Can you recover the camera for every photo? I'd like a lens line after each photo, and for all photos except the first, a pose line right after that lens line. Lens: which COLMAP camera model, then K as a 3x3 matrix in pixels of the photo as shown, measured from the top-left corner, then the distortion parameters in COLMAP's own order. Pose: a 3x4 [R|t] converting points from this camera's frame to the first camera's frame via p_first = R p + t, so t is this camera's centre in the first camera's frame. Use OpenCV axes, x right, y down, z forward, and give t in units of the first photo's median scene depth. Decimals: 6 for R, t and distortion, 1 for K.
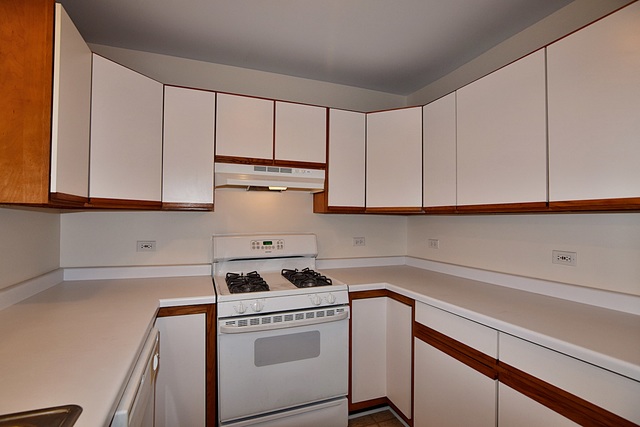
lens RADIAL K [[311.3, 0, 316.6], [0, 311.3, 214.9], [0, 0, 1]] dist [-0.018545, 0.001185]
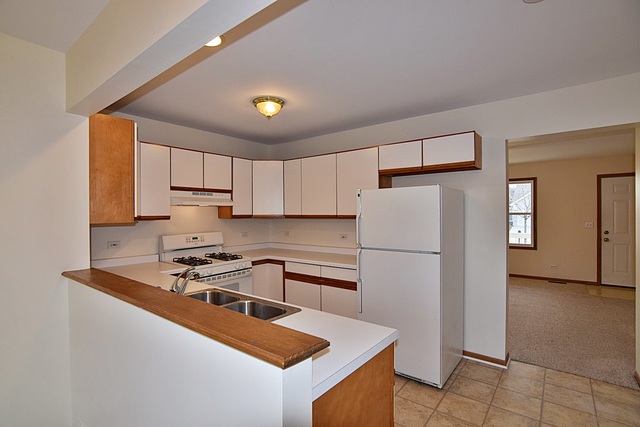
lens RADIAL K [[311.3, 0, 316.6], [0, 311.3, 214.9], [0, 0, 1]] dist [-0.018545, 0.001185]
pose [[0.857077, -0.015848, 0.514945, -0.499697], [0.004999, 0.999736, 0.022446, -0.071344], [-0.515165, -0.016664, 0.856929, -0.779753]]
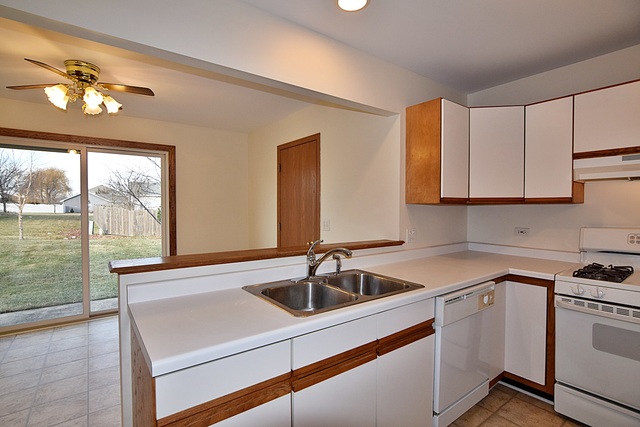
lens RADIAL K [[311.3, 0, 316.6], [0, 311.3, 214.9], [0, 0, 1]] dist [-0.018545, 0.001185]
pose [[0.280433, 0.015703, -0.959745, 0.462755], [0.012508, 0.999721, 0.020012, -0.006222], [0.959792, -0.017616, 0.280159, -0.183755]]
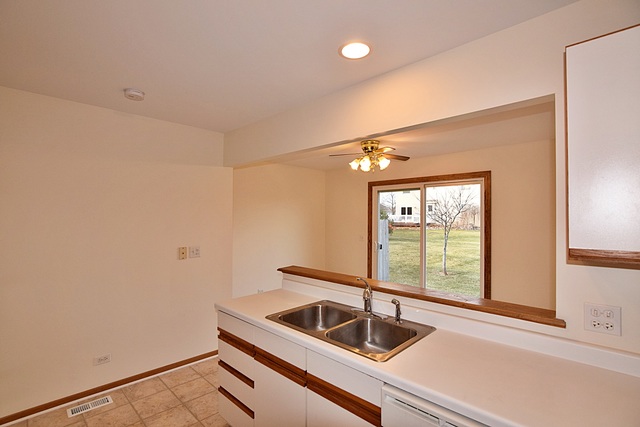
lens RADIAL K [[311.3, 0, 316.6], [0, 311.3, 214.9], [0, 0, 1]] dist [-0.018545, 0.001185]
pose [[-0.901555, -0.015626, -0.432381, 0.158990], [-0.005872, 0.999697, -0.023885, -0.080956], [0.432624, -0.018995, -0.901374, 0.833474]]
